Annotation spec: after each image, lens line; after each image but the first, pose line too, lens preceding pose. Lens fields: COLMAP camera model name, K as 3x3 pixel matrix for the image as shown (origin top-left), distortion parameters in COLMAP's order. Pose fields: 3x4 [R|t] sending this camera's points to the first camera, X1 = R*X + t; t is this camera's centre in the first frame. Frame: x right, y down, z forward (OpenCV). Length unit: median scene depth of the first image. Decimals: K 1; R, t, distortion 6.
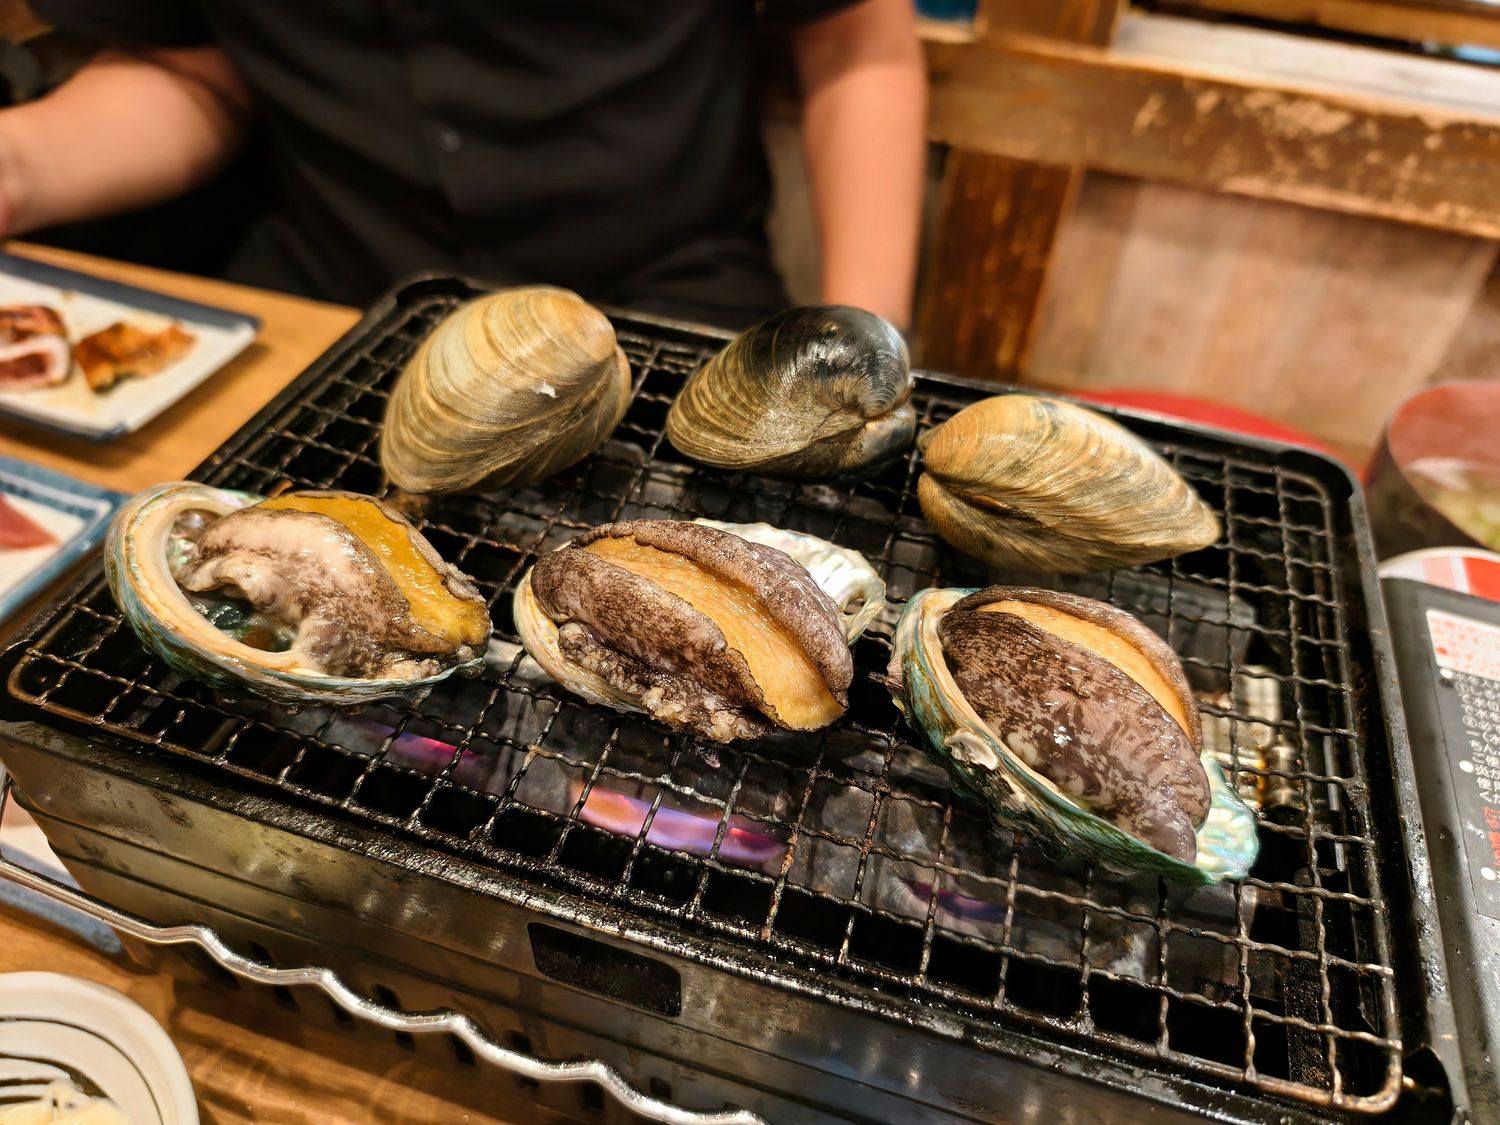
lens RADIAL K [[1031.1, 0, 794.0], [0, 1031.1, 554.8], [0, 0, 1]] dist [0.021319, -0.035756]
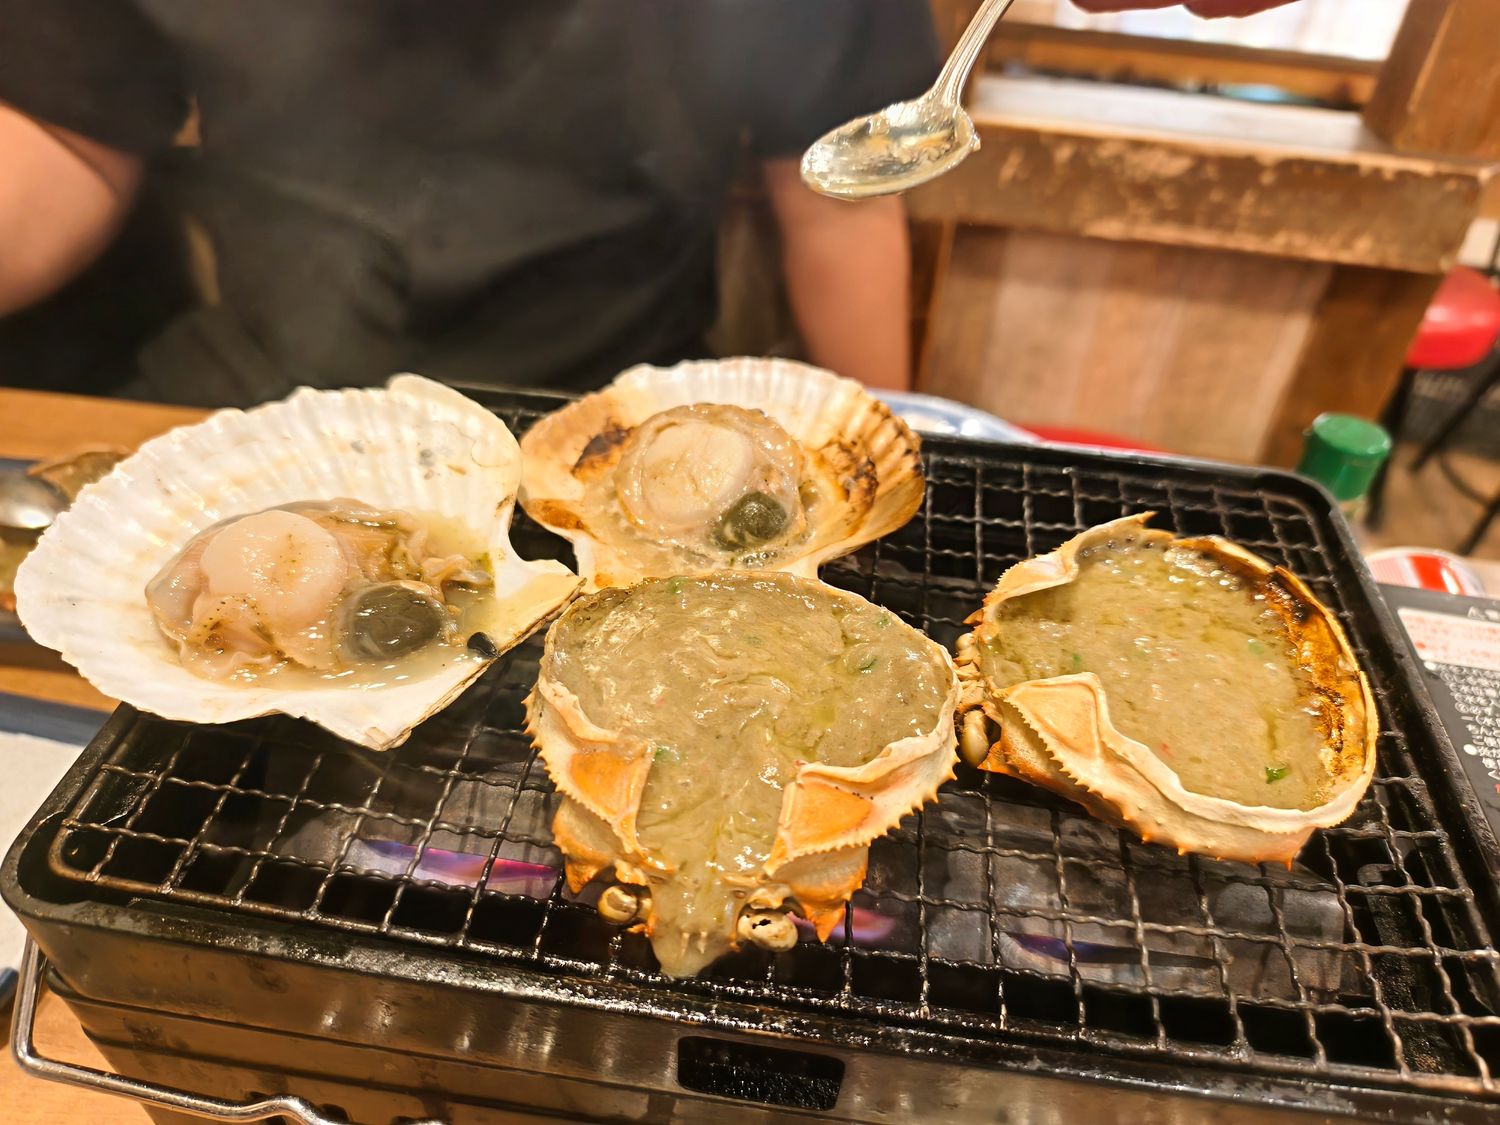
lens RADIAL K [[1021.1, 0, 750.0], [0, 1021.1, 562.5], [0, 0, 1]] dist [-0.001656, -0.001927]
pose [[0.987121, -0.102705, 0.122656, -0.191894], [0.107700, 0.993574, -0.034799, -0.032026], [-0.118294, 0.047561, 0.991839, 0.020672]]
